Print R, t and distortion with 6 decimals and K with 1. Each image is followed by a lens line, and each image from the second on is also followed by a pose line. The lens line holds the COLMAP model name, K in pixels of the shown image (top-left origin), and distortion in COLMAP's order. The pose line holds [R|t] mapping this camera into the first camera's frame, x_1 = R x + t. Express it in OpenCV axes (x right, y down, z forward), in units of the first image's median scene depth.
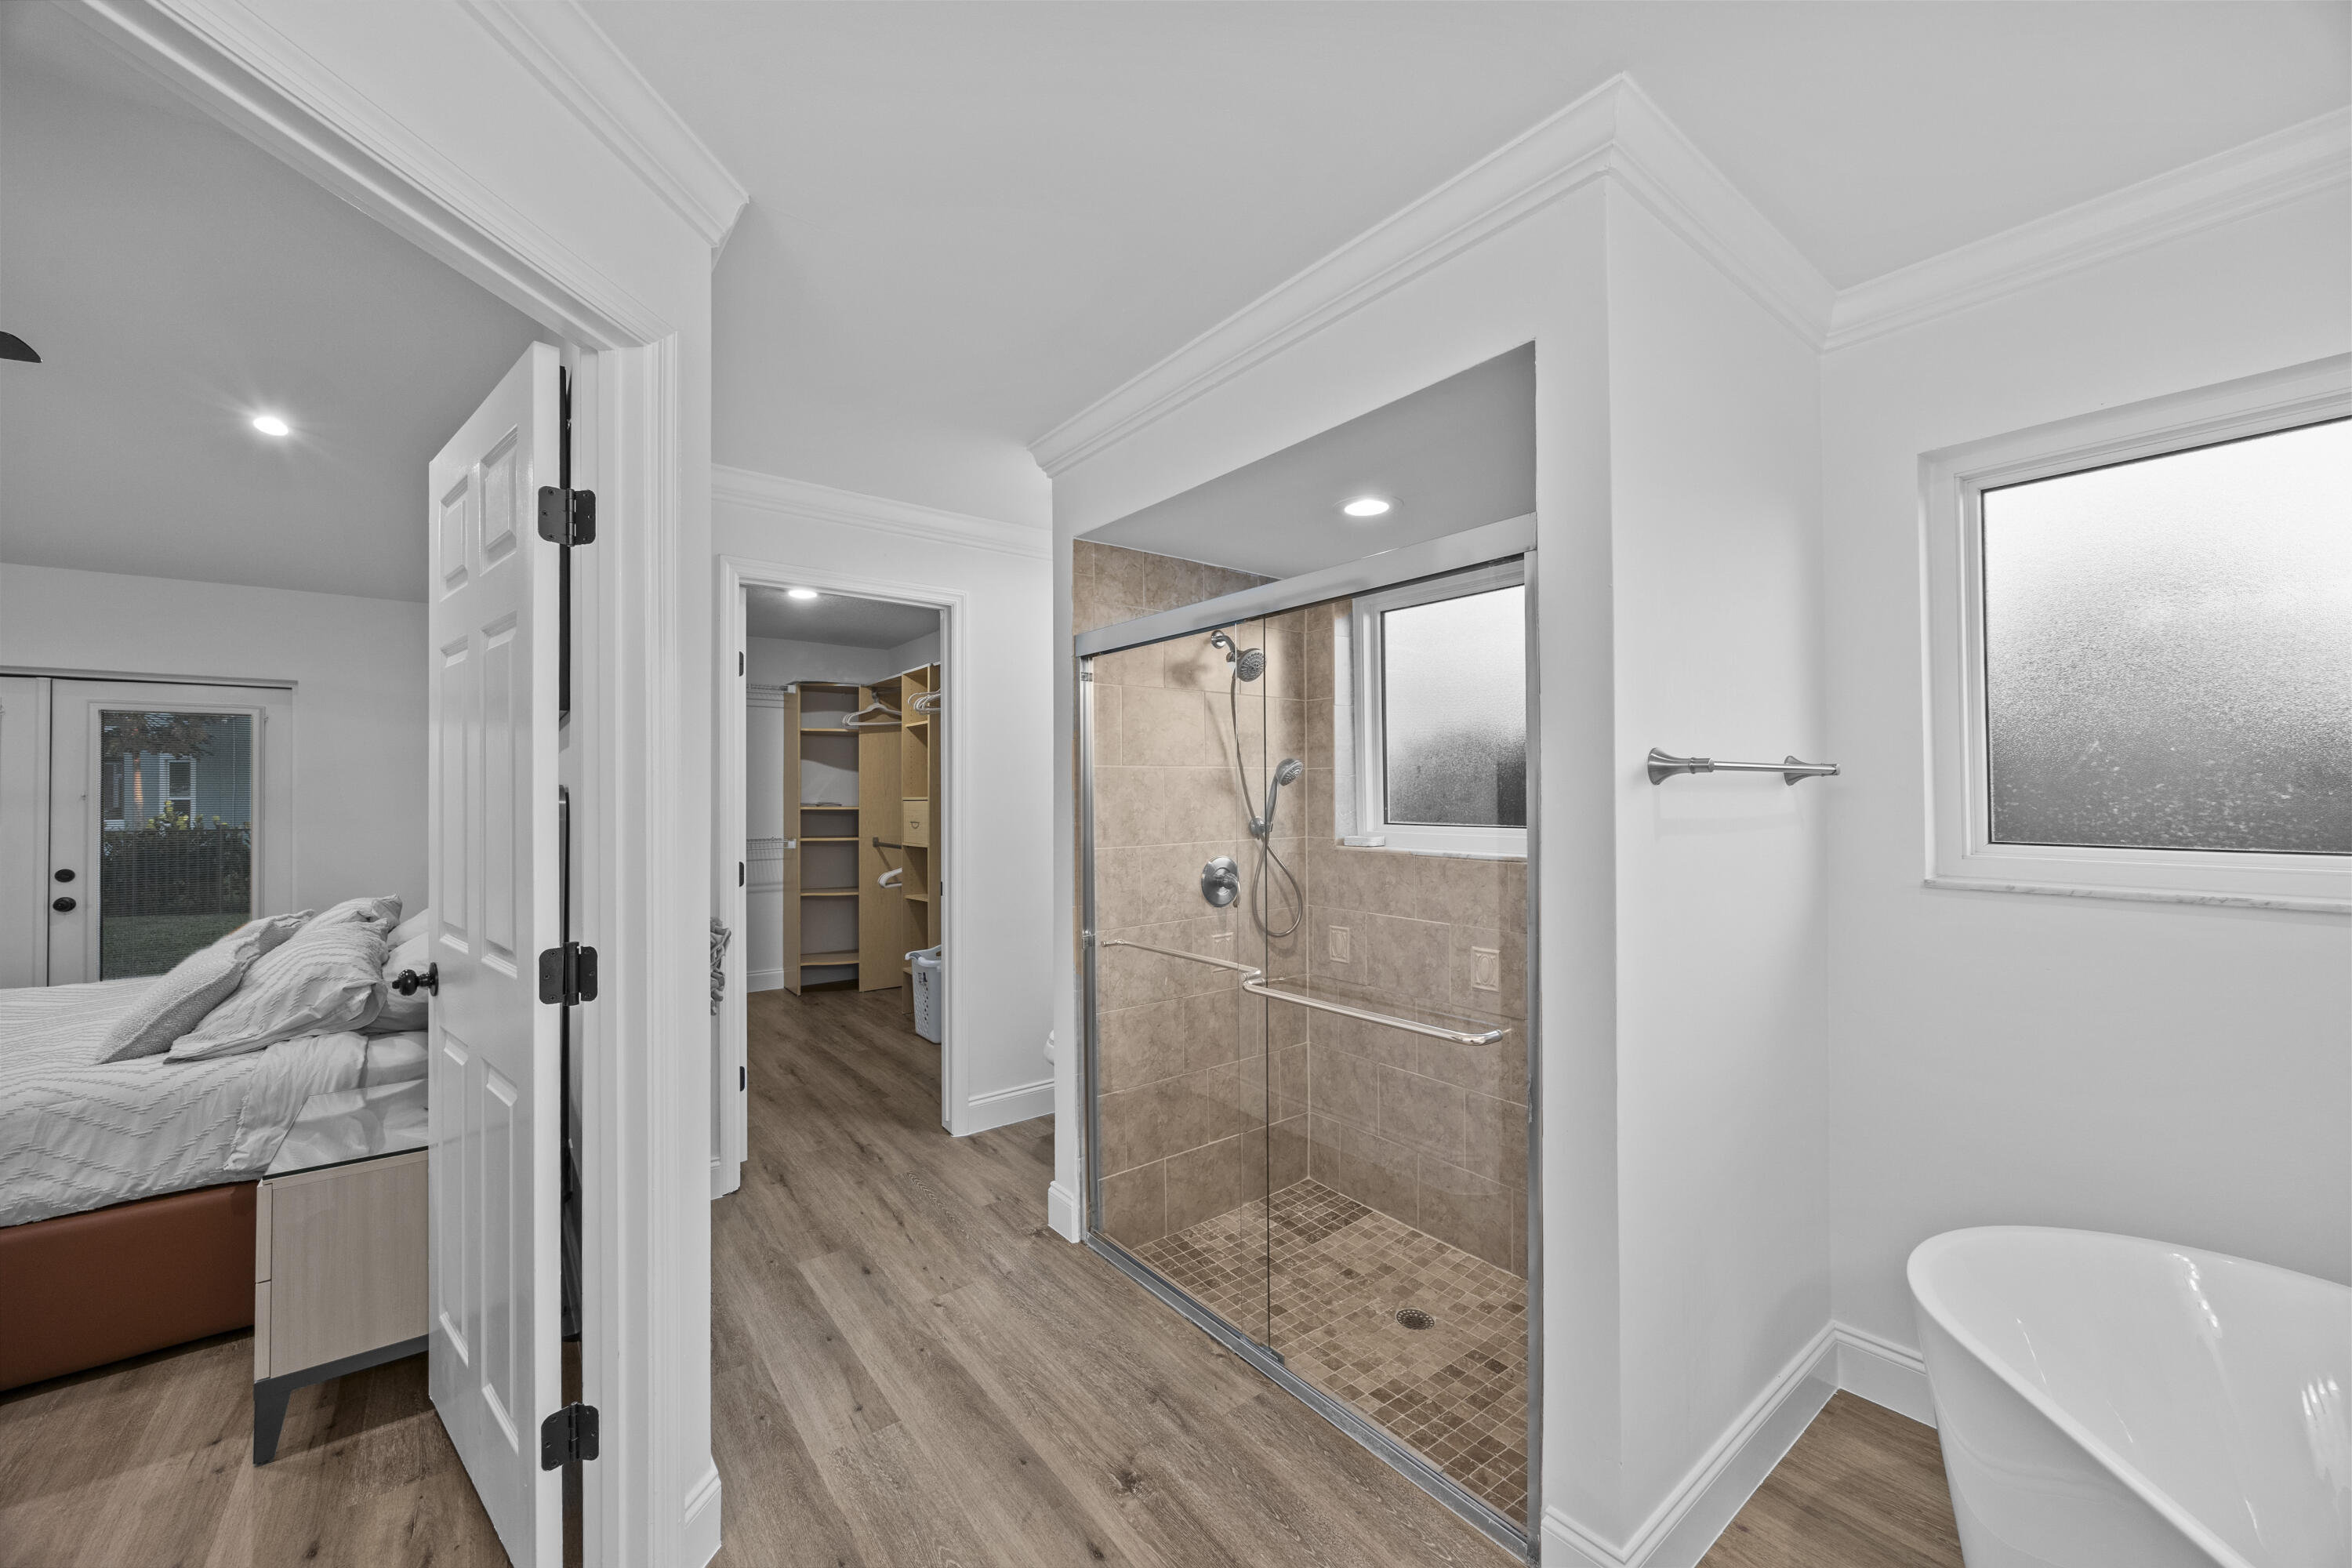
lens RADIAL K [[896.2, 0, 1189.9], [0, 896.2, 783.6], [0, 0, 1]] dist [-0.002533, 0.000181]
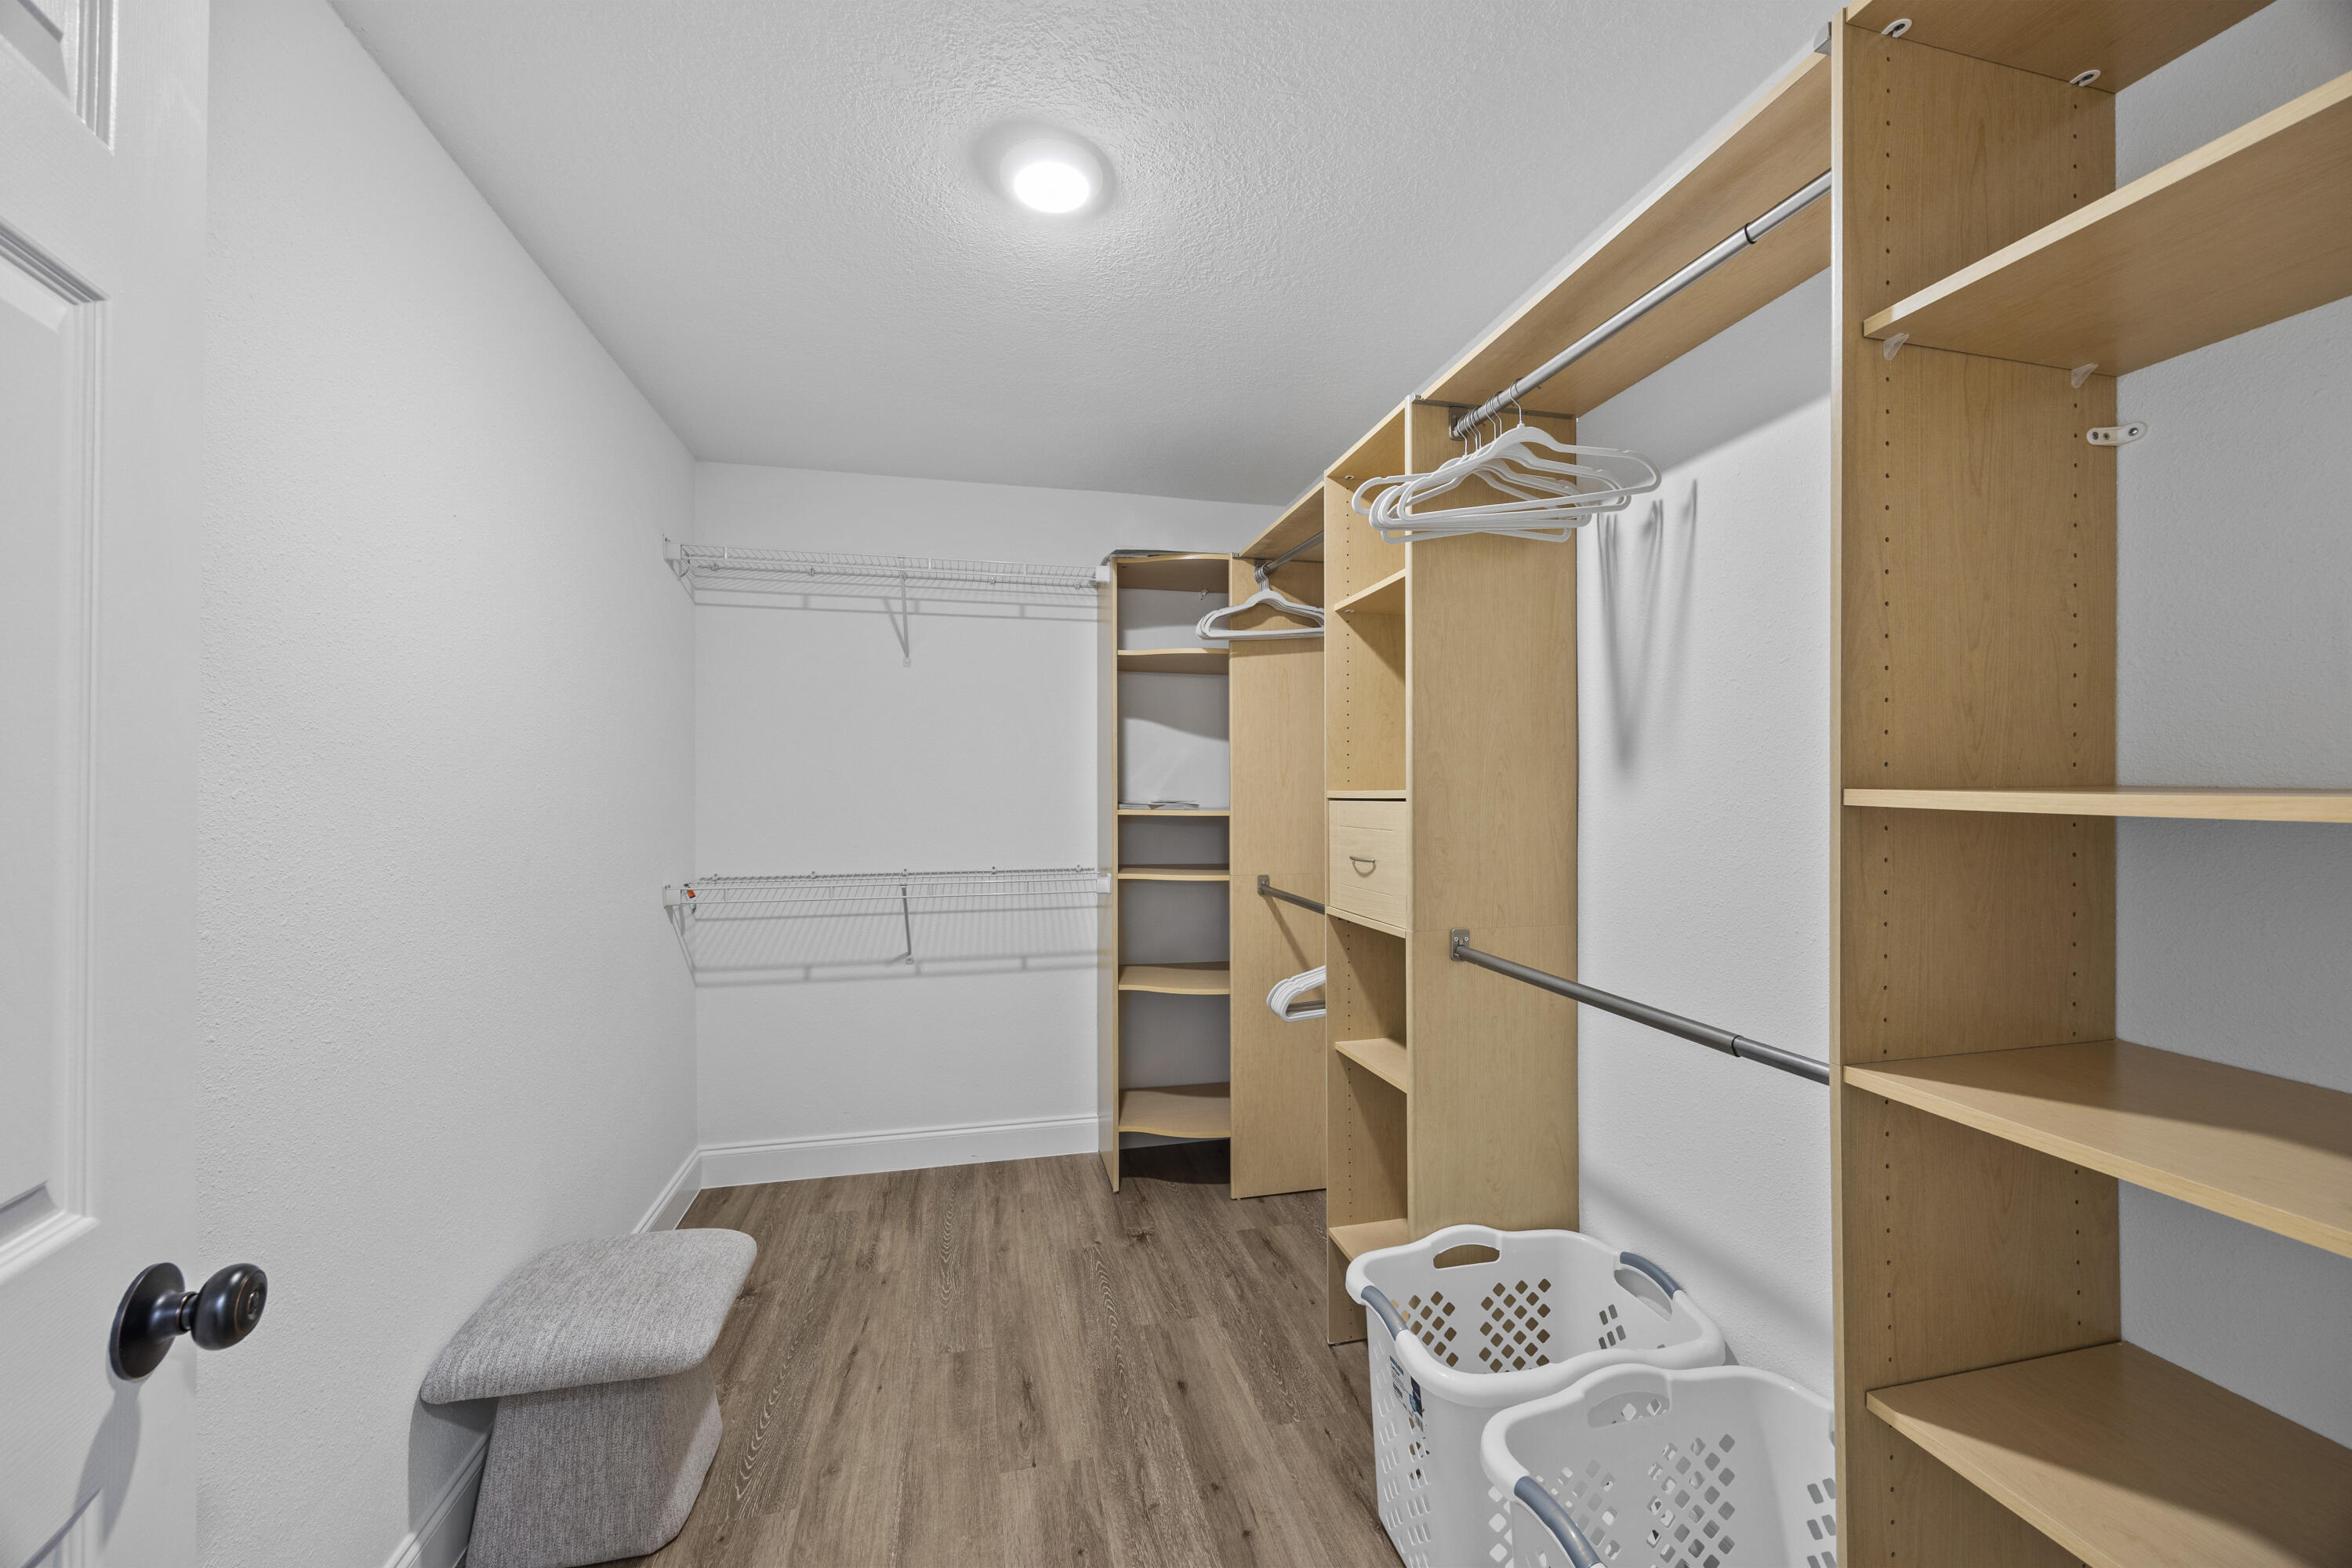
lens RADIAL K [[896.2, 0, 1166.6], [0, 896.2, 779.0], [0, 0, 1]] dist [-0.002533, 0.000181]
pose [[0.905730, -0.001412, -0.423852, -0.198560], [0.002953, 0.999991, 0.002981, 0.007171], [0.423844, -0.003952, 0.905726, 0.556847]]
